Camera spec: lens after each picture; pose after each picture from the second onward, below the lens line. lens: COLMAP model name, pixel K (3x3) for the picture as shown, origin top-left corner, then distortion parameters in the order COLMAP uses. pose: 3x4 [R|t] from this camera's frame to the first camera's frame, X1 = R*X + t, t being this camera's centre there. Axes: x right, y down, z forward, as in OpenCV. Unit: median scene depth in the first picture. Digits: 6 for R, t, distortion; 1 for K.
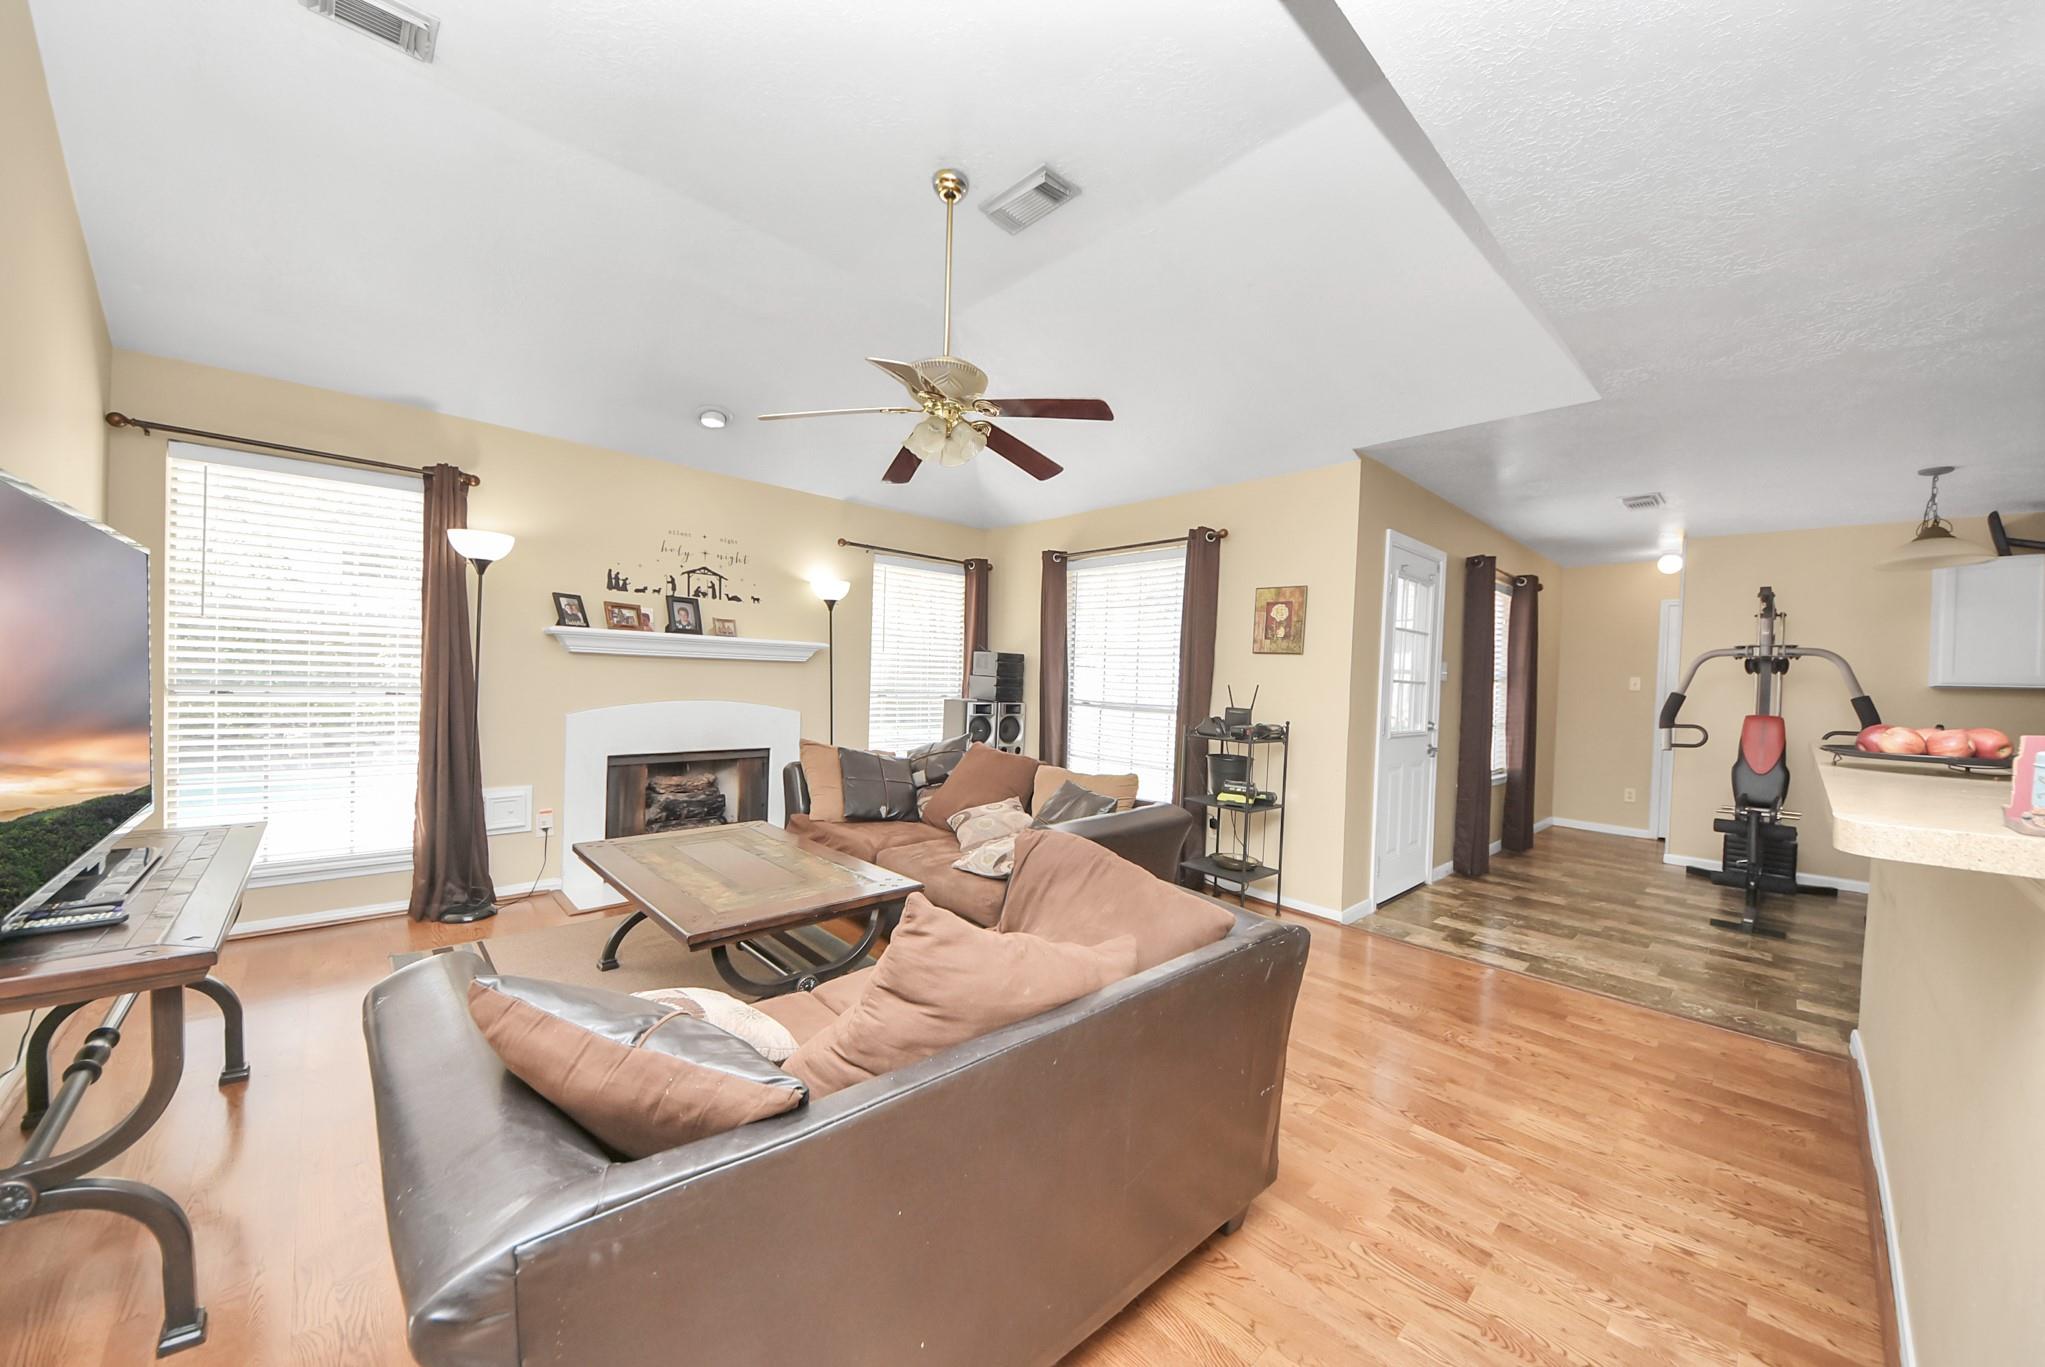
lens RADIAL K [[761.2, 0, 1024.5], [0, 761.2, 681.2], [0, 0, 1]] dist [-0.012812, -0.004355]
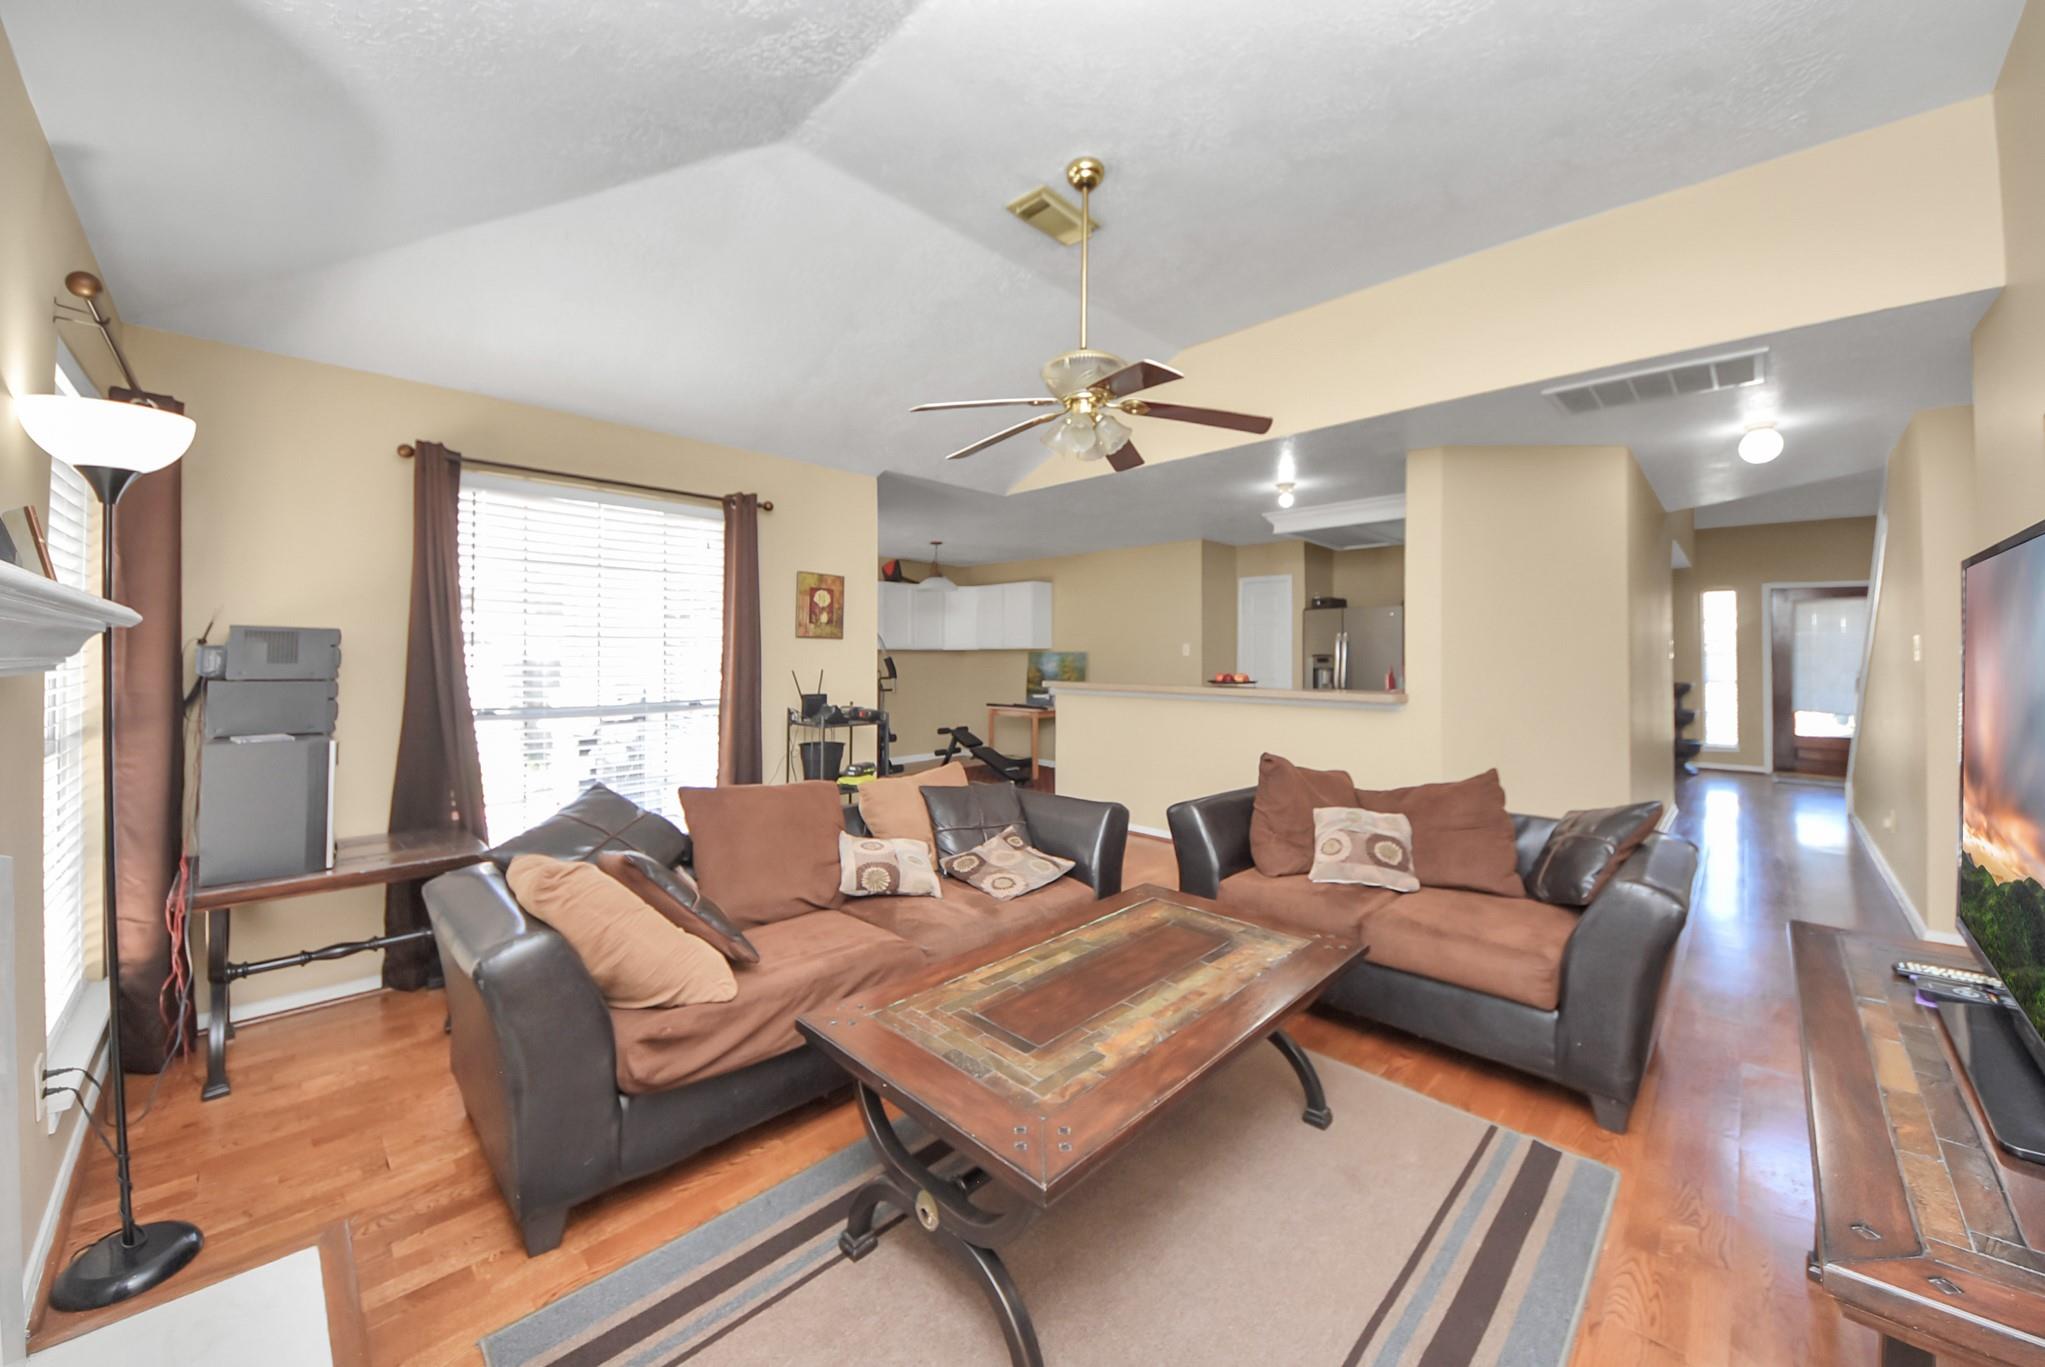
lens RADIAL K [[761.2, 0, 1022.2], [0, 761.2, 675.6], [0, 0, 1]] dist [-0.012812, -0.004355]
pose [[-0.036026, -0.058106, 0.997660, -0.719449], [-0.005183, 0.998306, 0.057956, -0.046482], [-0.999337, -0.003083, -0.036266, 0.762578]]
